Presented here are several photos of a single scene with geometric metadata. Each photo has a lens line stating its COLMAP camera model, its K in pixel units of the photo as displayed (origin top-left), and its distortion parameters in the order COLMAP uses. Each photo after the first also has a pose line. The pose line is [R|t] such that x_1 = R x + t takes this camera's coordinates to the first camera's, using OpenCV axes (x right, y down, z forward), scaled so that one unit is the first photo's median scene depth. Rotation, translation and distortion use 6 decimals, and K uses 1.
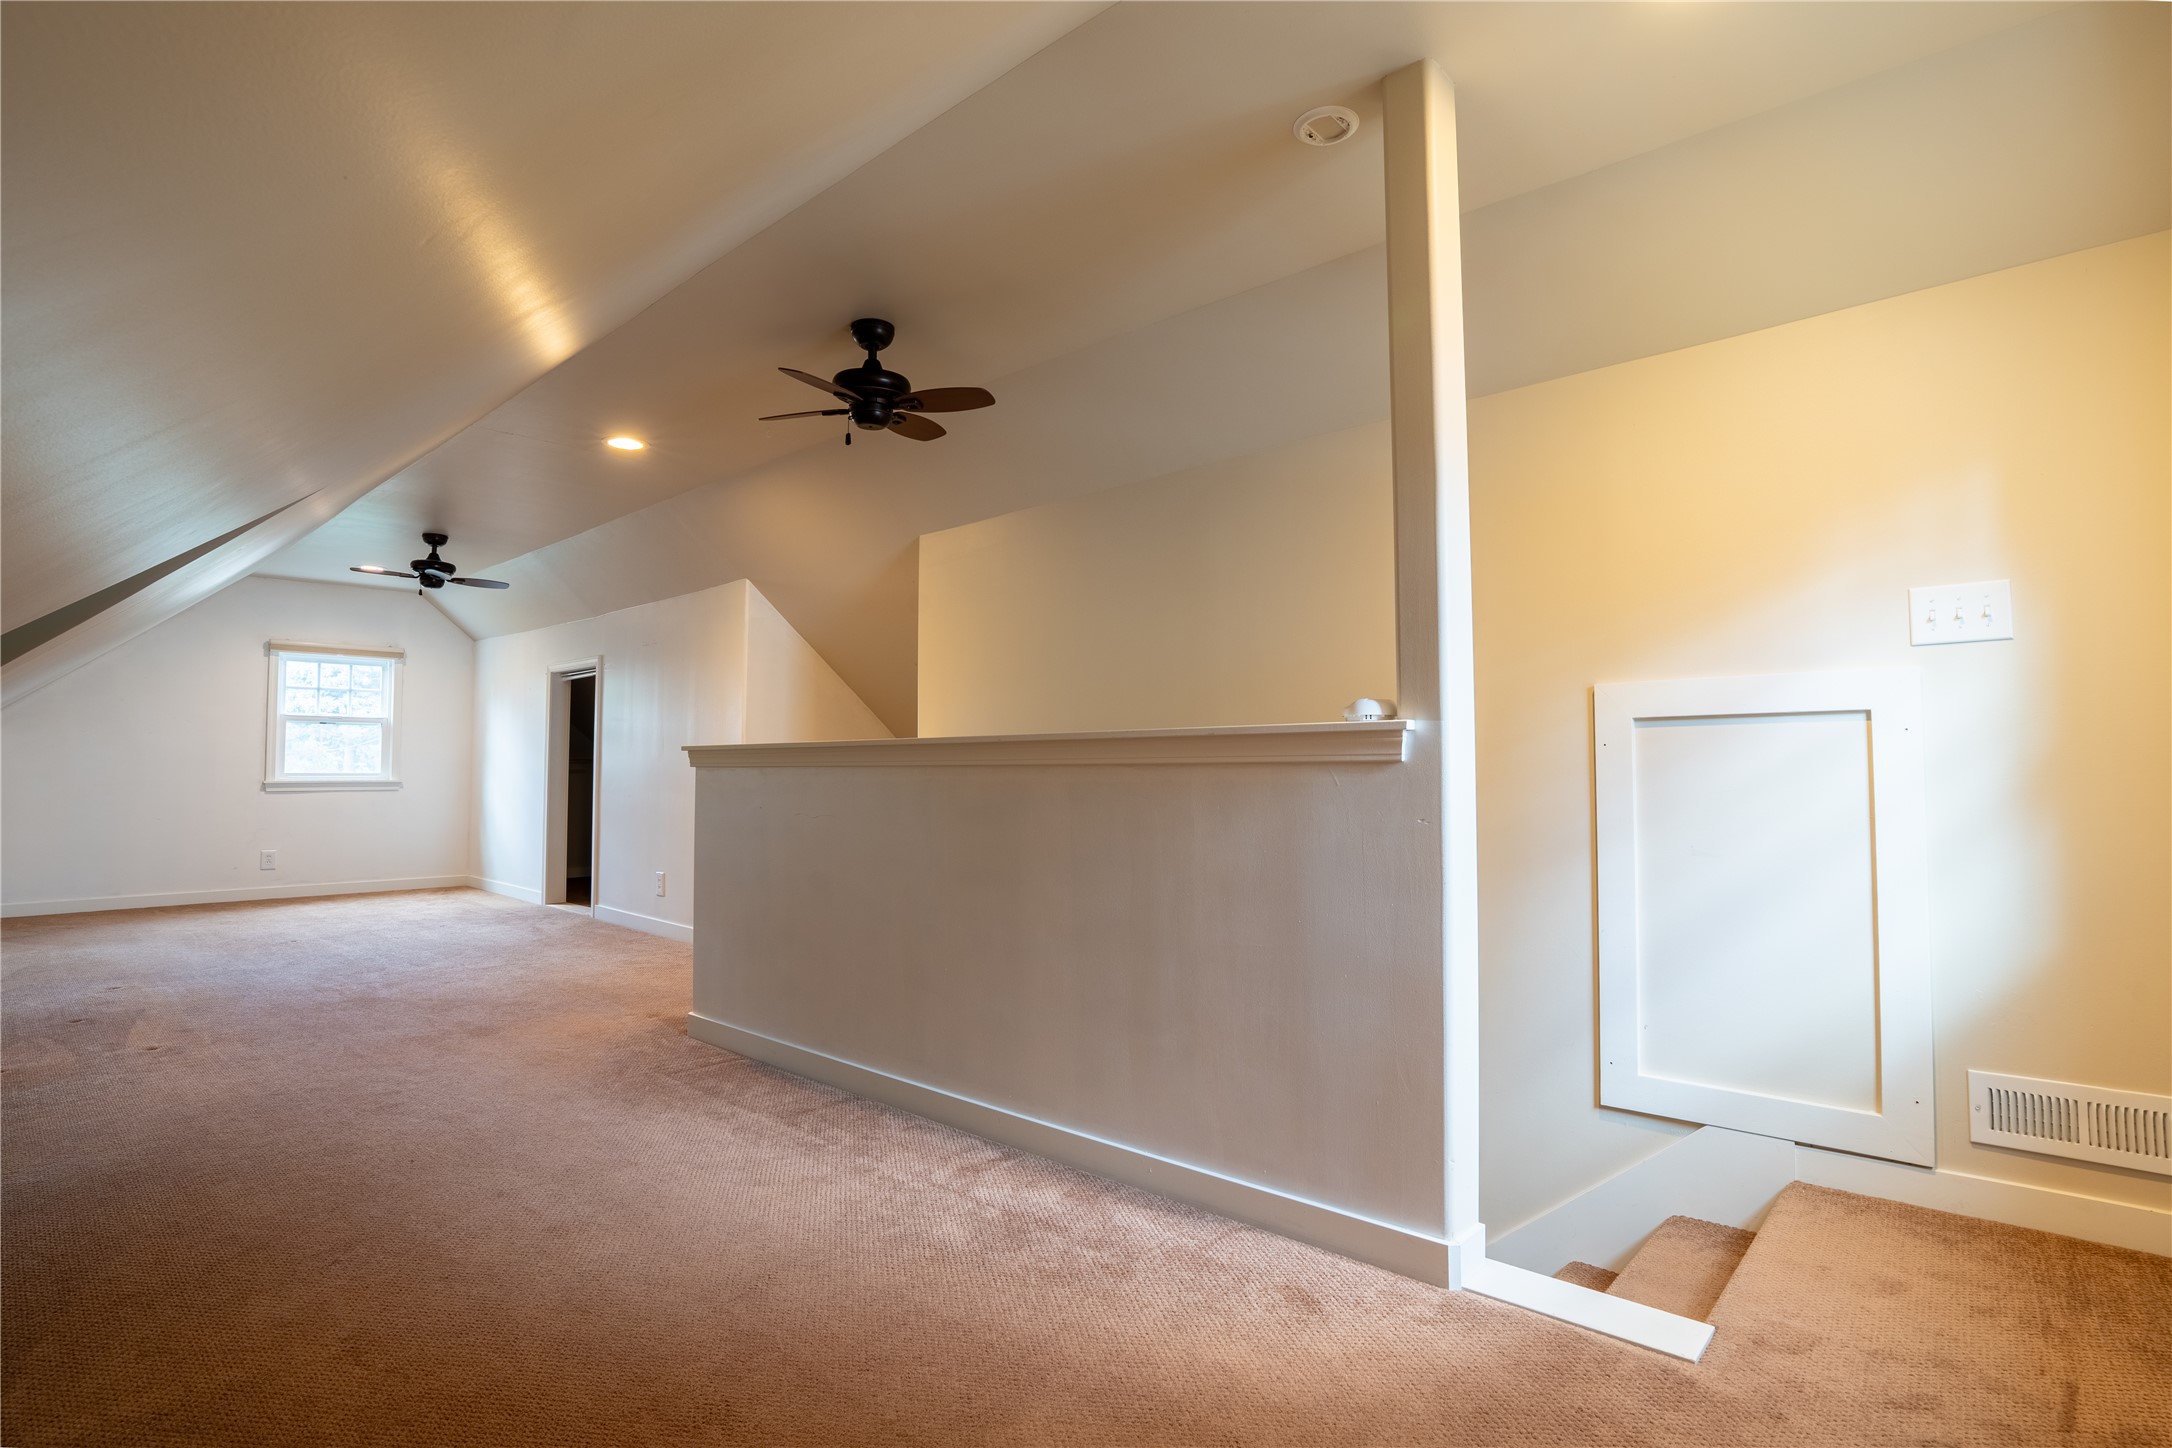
lens RADIAL K [[1001.5, 0, 1102.6], [0, 1001.5, 716.4], [0, 0, 1]] dist [-0.009562, 0.000010]
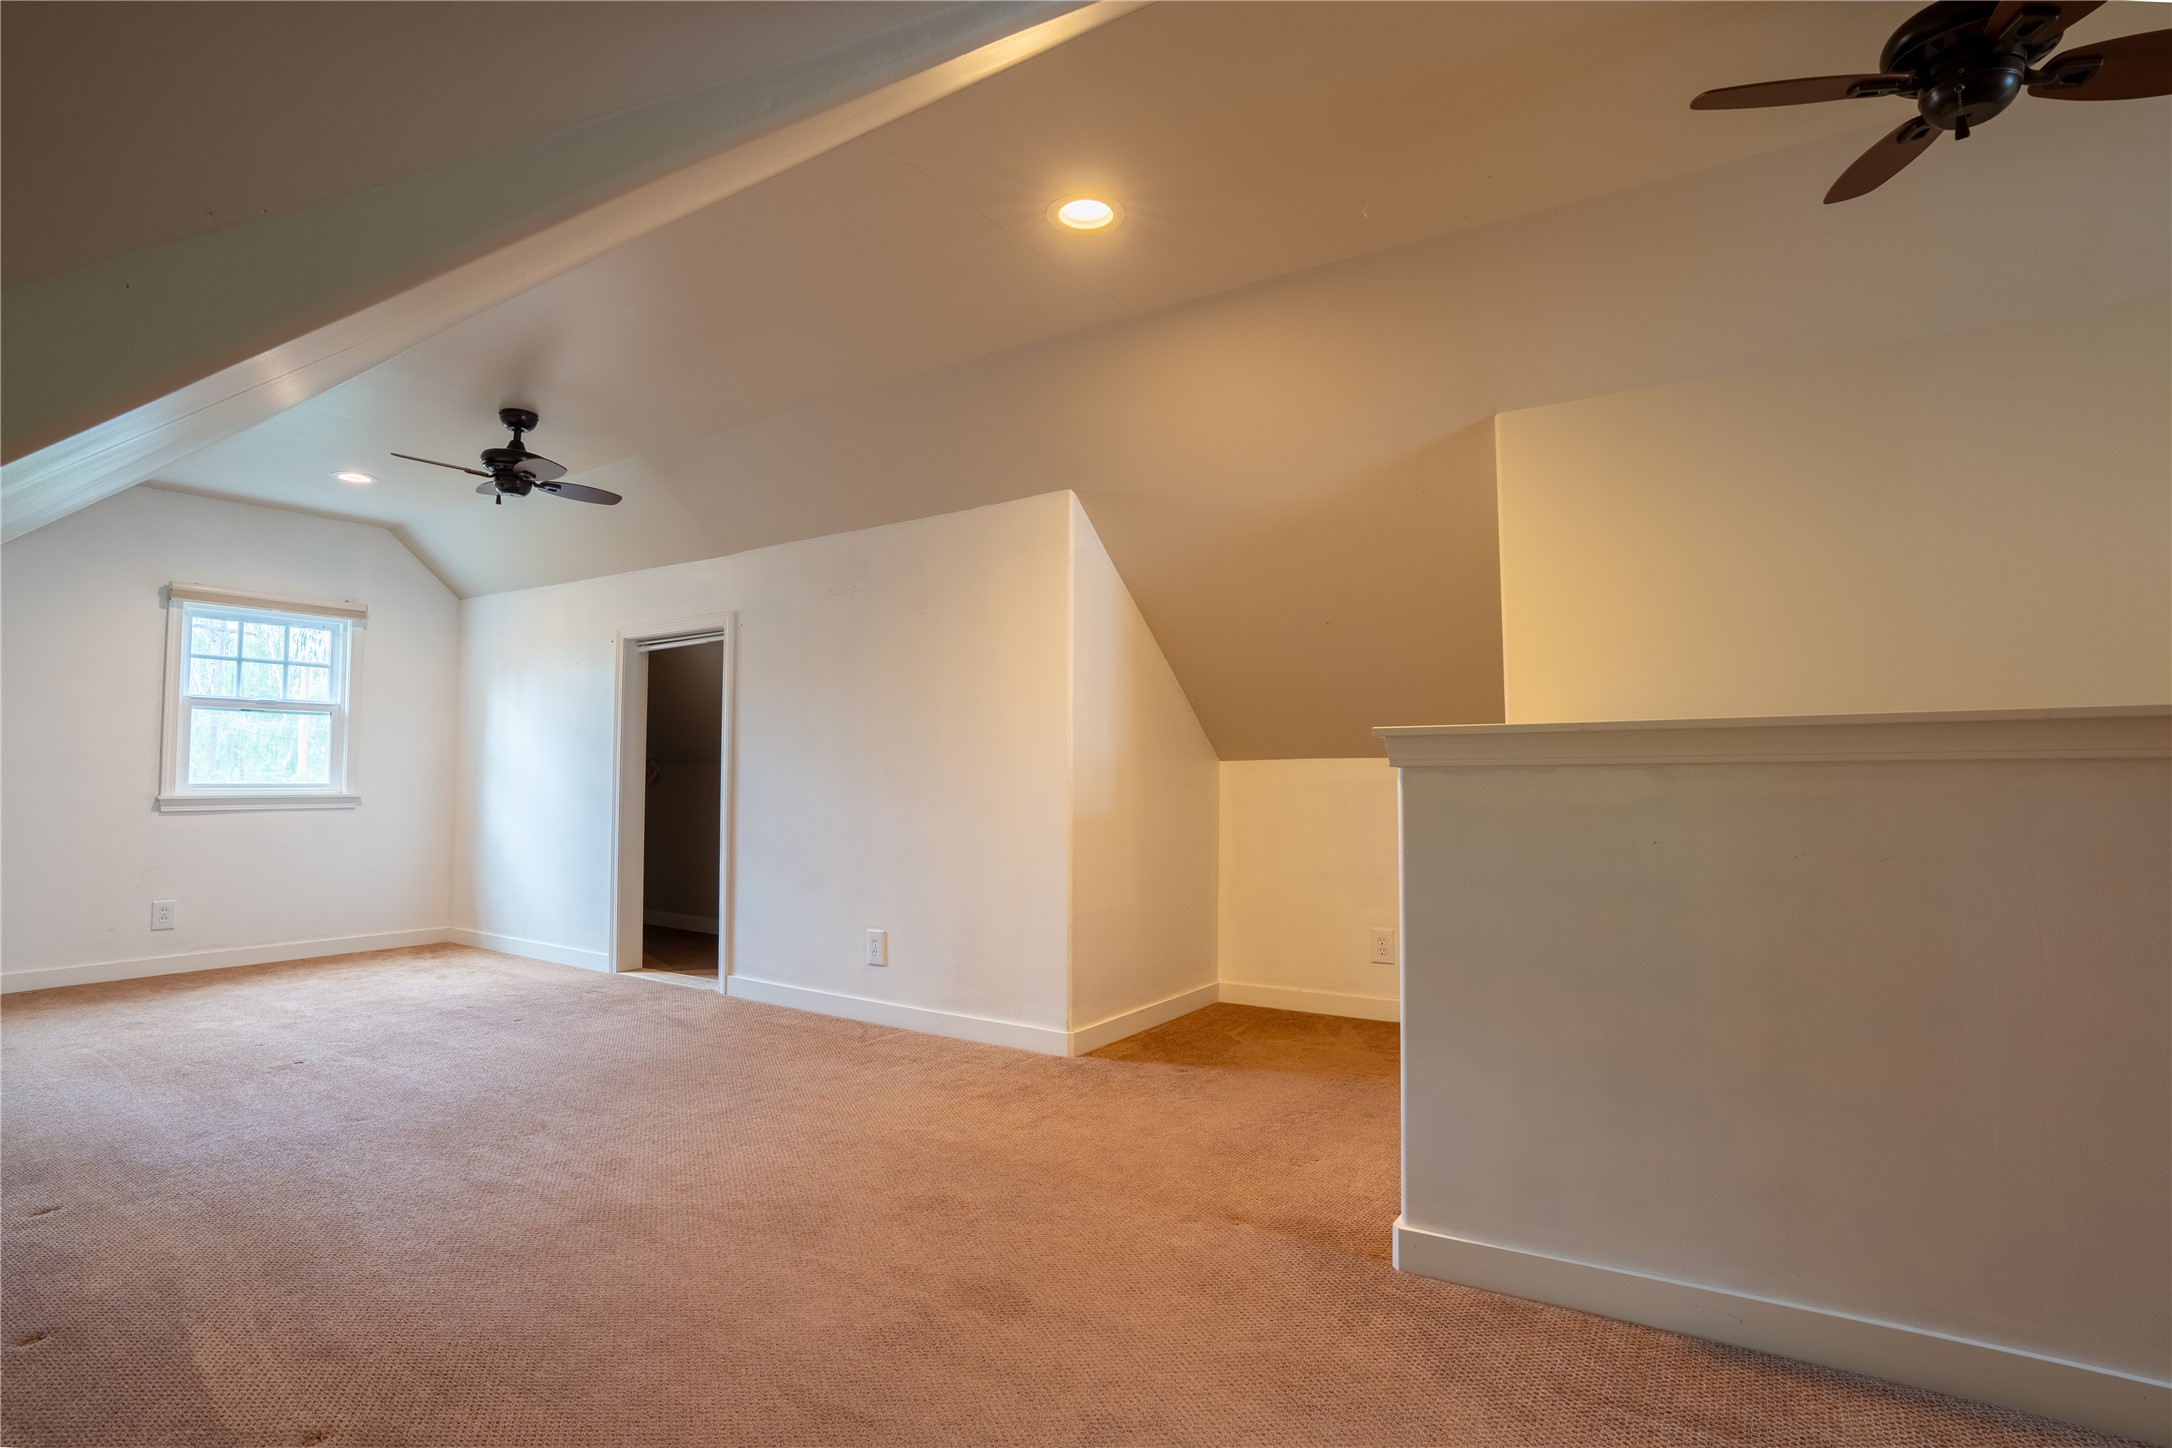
lens RADIAL K [[1001.5, 0, 1073.8], [0, 1001.5, 726.6], [0, 0, 1]] dist [-0.009562, 0.000010]
pose [[0.989192, 0.007093, 0.146453, -0.335639], [-0.006822, 0.999974, -0.002350, 0.016143], [-0.146465, 0.001326, 0.989215, 0.255916]]
